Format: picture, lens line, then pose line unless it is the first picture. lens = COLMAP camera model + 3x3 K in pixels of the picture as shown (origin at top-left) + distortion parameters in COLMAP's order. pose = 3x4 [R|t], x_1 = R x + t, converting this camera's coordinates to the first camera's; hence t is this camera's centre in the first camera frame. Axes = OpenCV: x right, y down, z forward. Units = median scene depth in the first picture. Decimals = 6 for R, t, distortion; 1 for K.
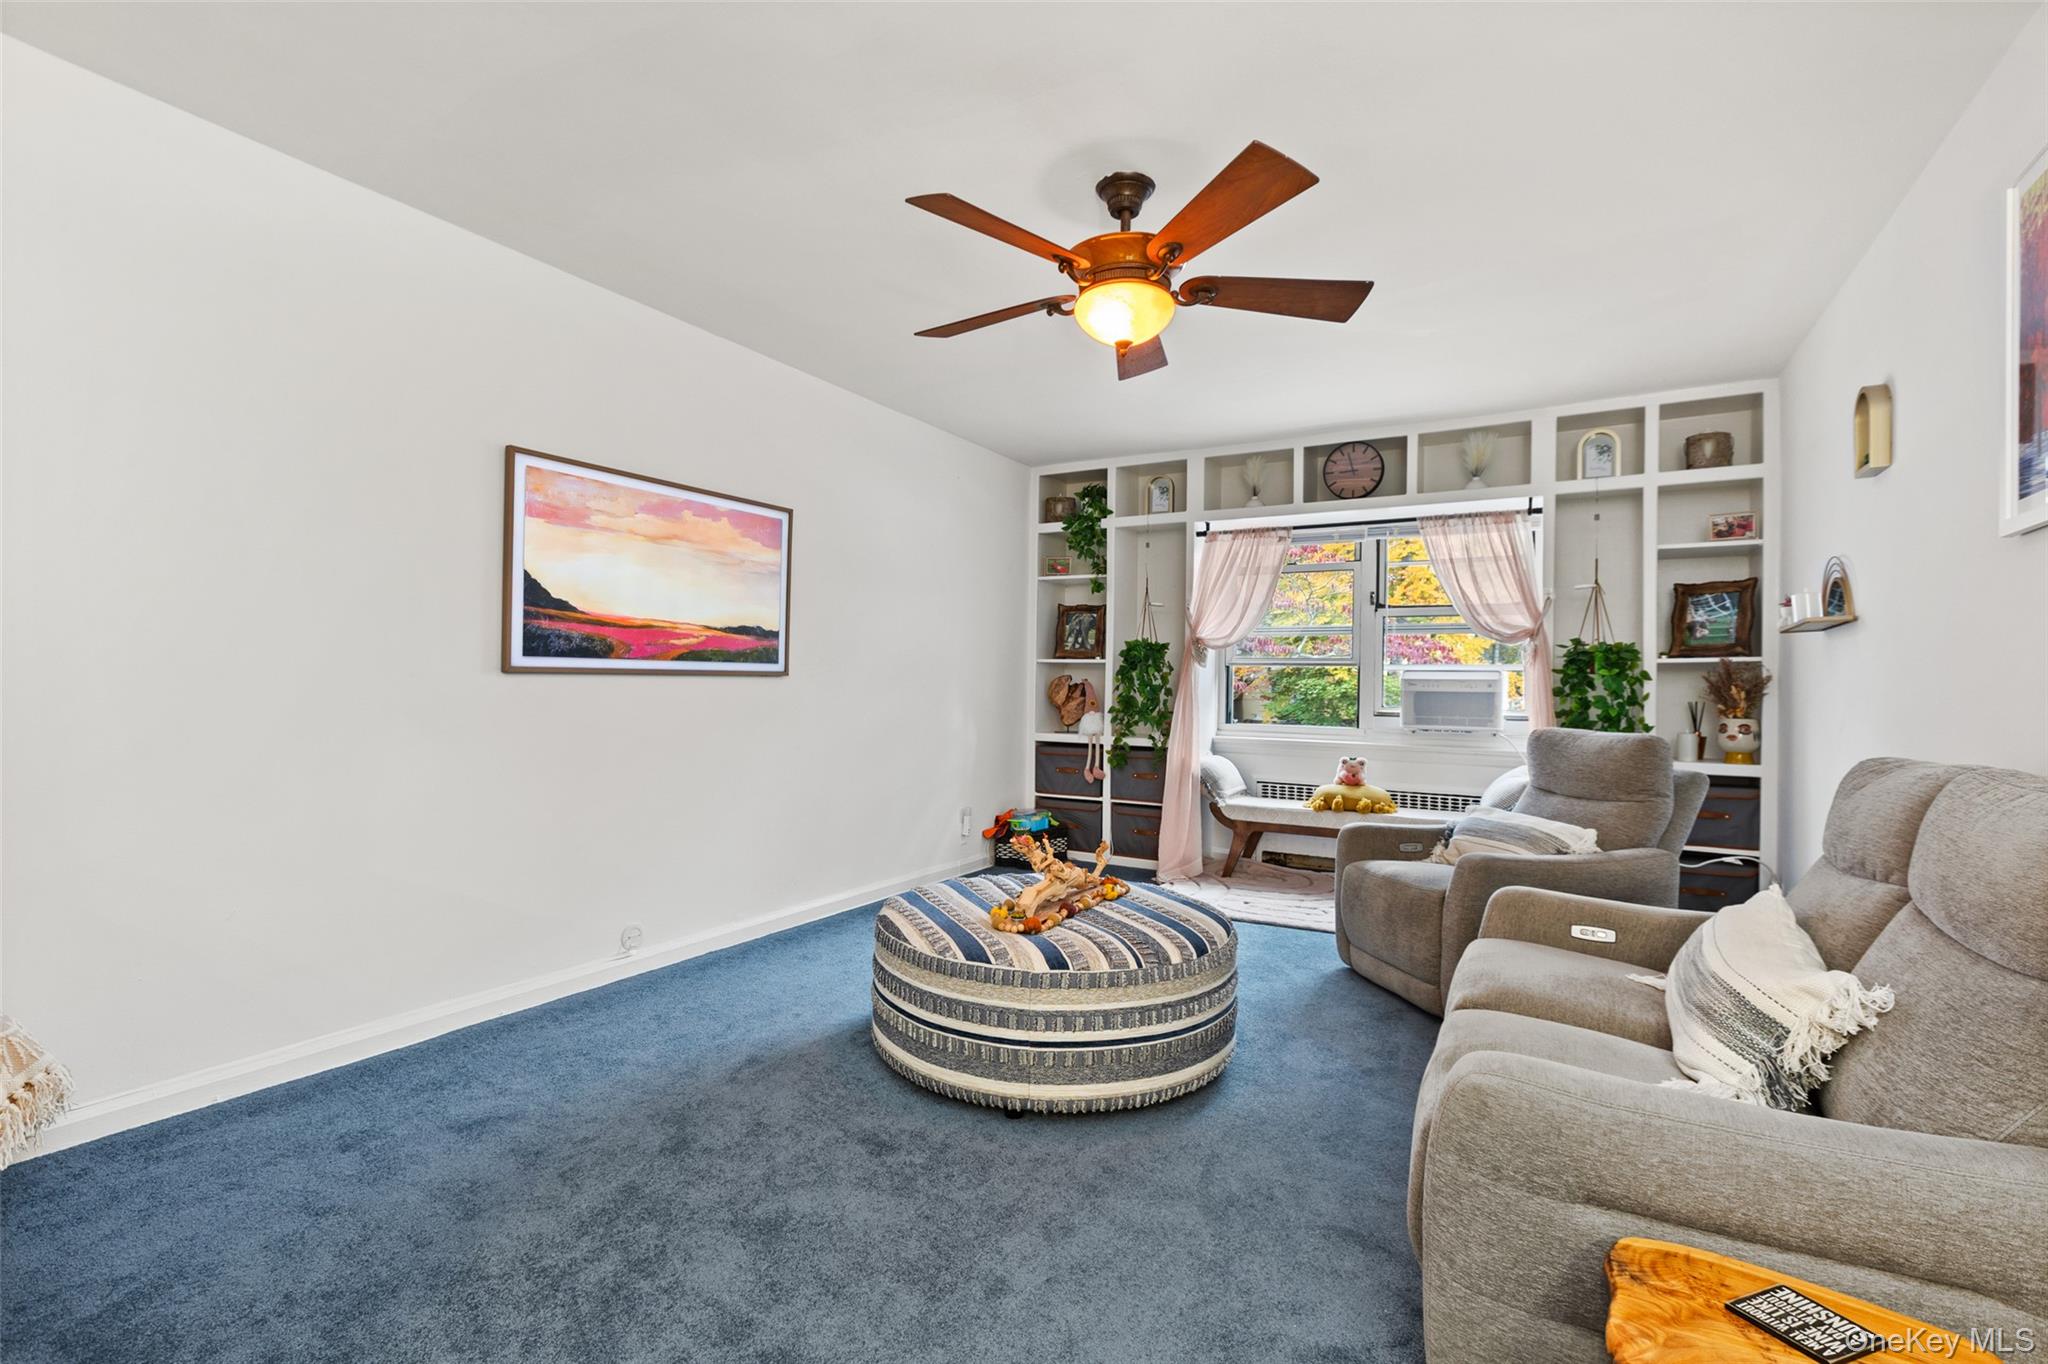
lens RADIAL K [[945.1, 0, 1032.0], [0, 945.1, 677.5], [0, 0, 1]] dist [-0.001585, -0.000315]
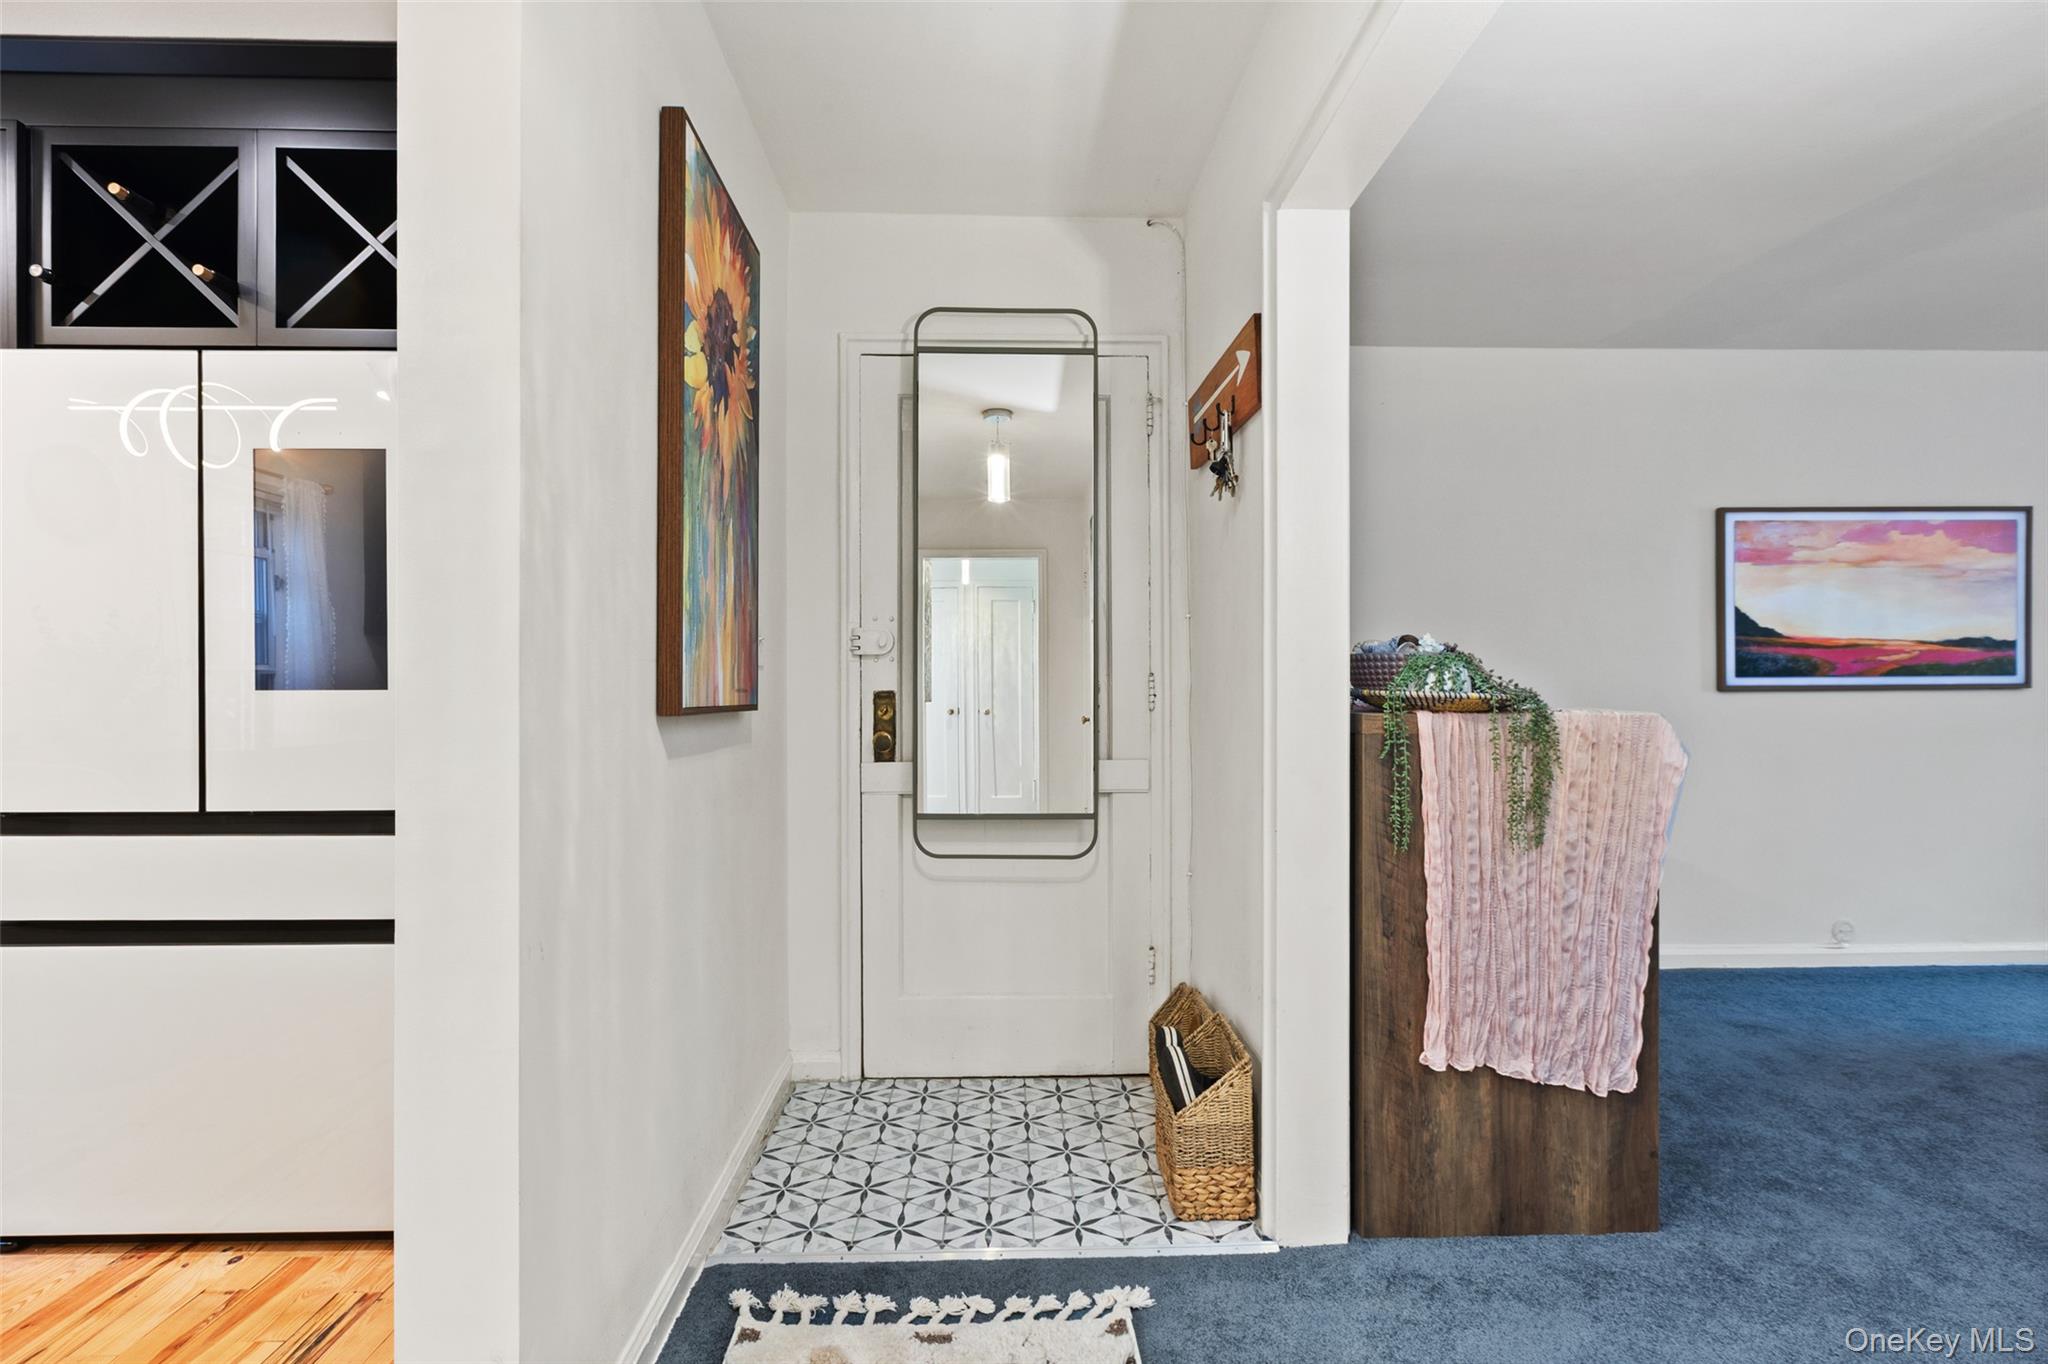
lens RADIAL K [[937.5, 0, 1015.7], [0, 937.5, 686.7], [0, 0, 1]] dist [0.009689, -0.006080]
pose [[0.511296, -0.022335, -0.859115, 0.030265], [0.015626, 0.999739, -0.016691, -0.004237], [0.859263, -0.004891, 0.511511, -0.419193]]
